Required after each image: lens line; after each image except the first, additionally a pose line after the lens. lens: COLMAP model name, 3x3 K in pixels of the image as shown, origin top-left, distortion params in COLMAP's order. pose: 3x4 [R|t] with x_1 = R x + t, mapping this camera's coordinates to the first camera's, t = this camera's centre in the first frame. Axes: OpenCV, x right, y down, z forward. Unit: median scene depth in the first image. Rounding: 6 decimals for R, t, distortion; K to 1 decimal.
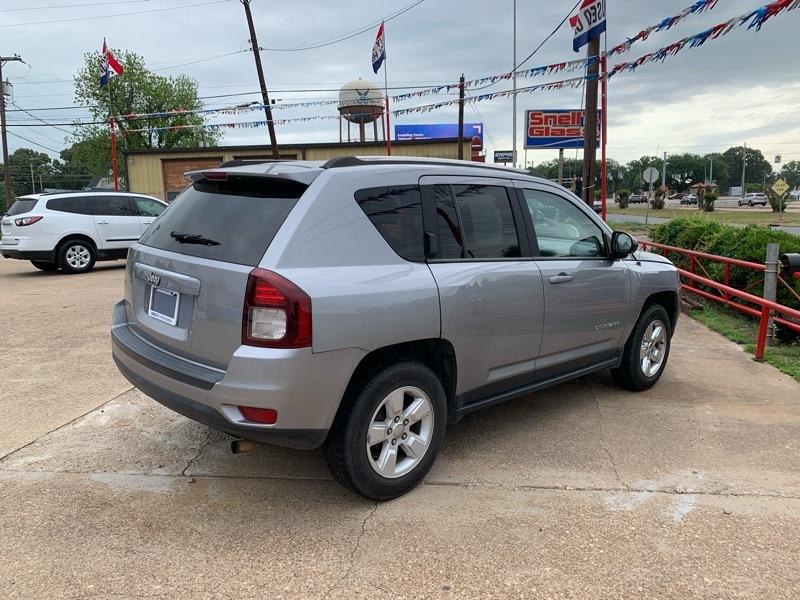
lens RADIAL K [[608.9, 0, 399.5], [0, 608.9, 299.0], [0, 0, 1]] dist [0.013495, -0.008259]
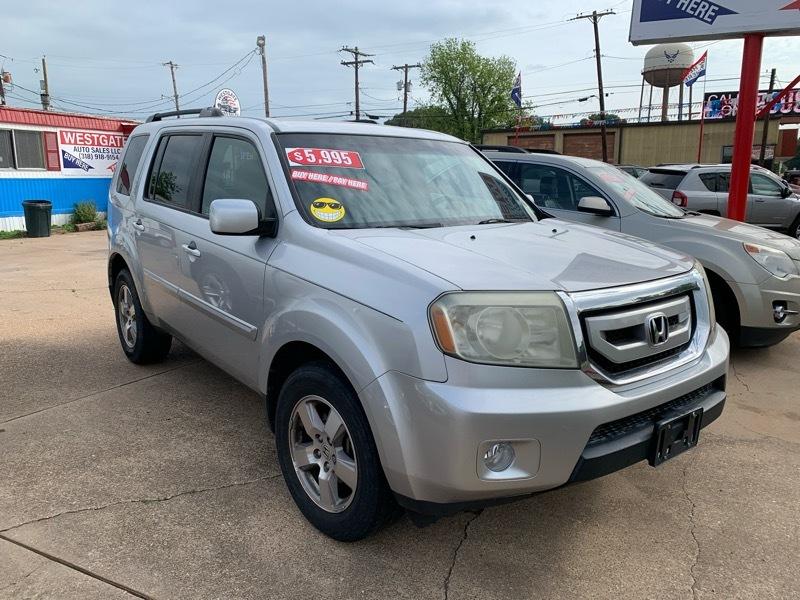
lens RADIAL K [[608.9, 0, 397.0], [0, 608.9, 295.5], [0, 0, 1]] dist [0.013495, -0.008259]
pose [[0.899931, 0.107346, -0.422612, -0.006303], [-0.086159, 0.993890, 0.068983, 0.047658], [0.427435, -0.025668, 0.903682, -0.324834]]
